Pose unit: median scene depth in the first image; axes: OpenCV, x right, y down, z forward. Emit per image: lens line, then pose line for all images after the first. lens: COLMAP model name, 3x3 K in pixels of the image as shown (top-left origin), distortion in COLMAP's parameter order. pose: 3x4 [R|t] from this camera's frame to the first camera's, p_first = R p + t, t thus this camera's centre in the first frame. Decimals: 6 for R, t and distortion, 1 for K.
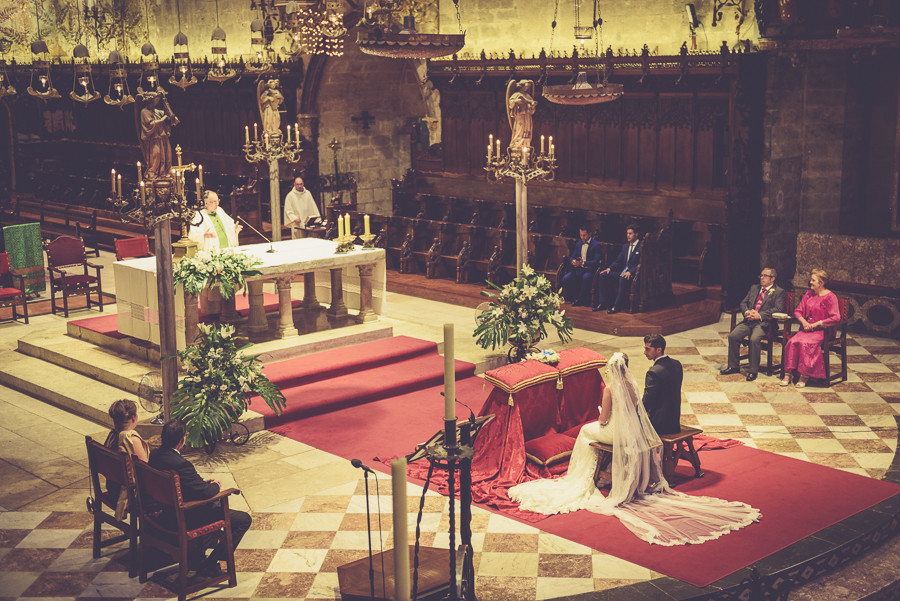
lens RADIAL K [[1240.4, 0, 450.1], [0, 1240.4, 299.0], [0, 0, 1]] dist [0.122974, 0.000000]
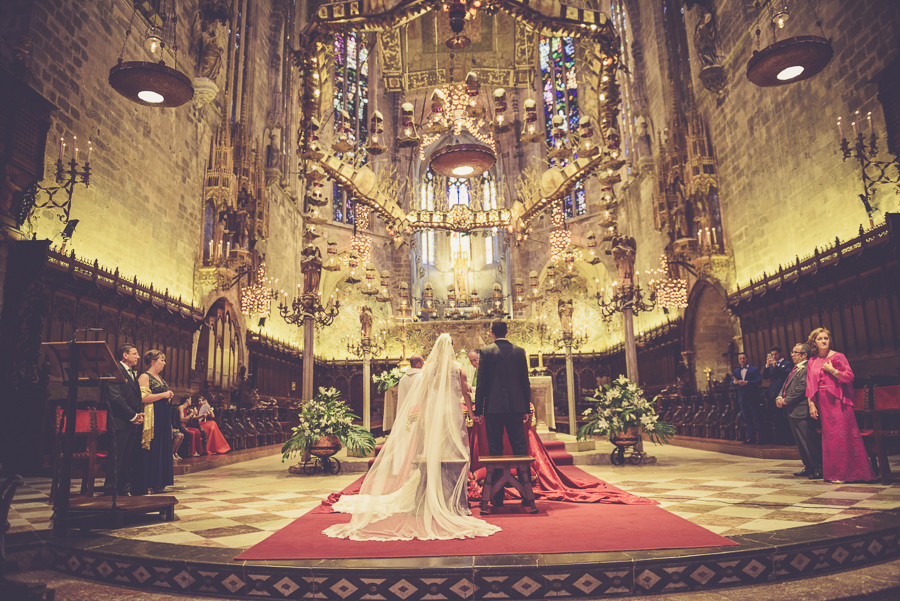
lens RADIAL K [[615.3, 0, 450.7], [0, 615.3, 302.2], [0, 0, 1]] dist [-0.045936, -0.008294]
pose [[0.724664, -0.123453, -0.677954, 0.343426], [-0.118107, 0.947013, -0.298691, 0.099422], [0.678906, 0.296522, 0.671686, 0.452367]]
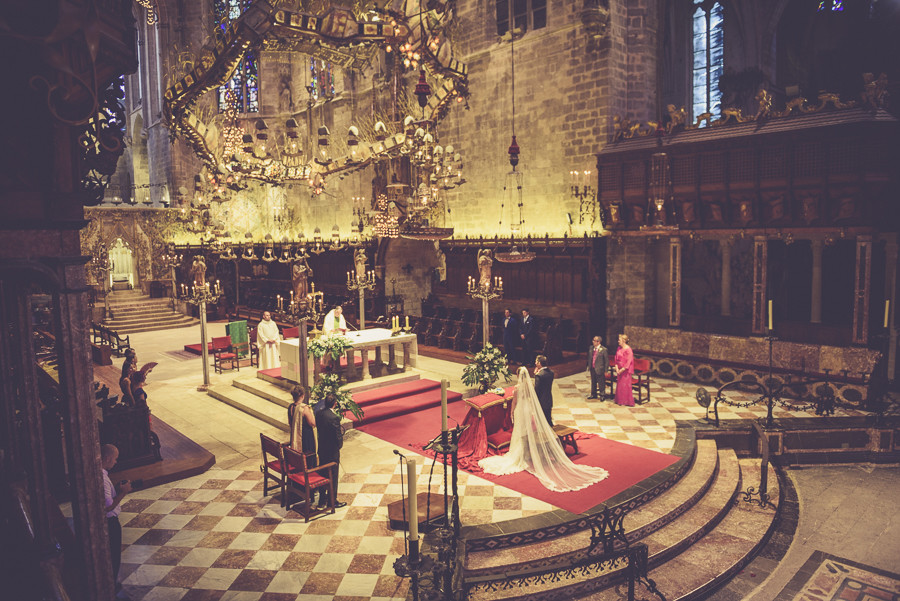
lens RADIAL K [[615.3, 0, 452.0], [0, 615.3, 303.0], [0, 0, 1]] dist [-0.045936, -0.008294]
pose [[0.999998, -0.000468, -0.001691, 0.006065], [0.000323, 0.996416, -0.084593, -0.007635], [0.001724, 0.084592, 0.996414, 0.028544]]
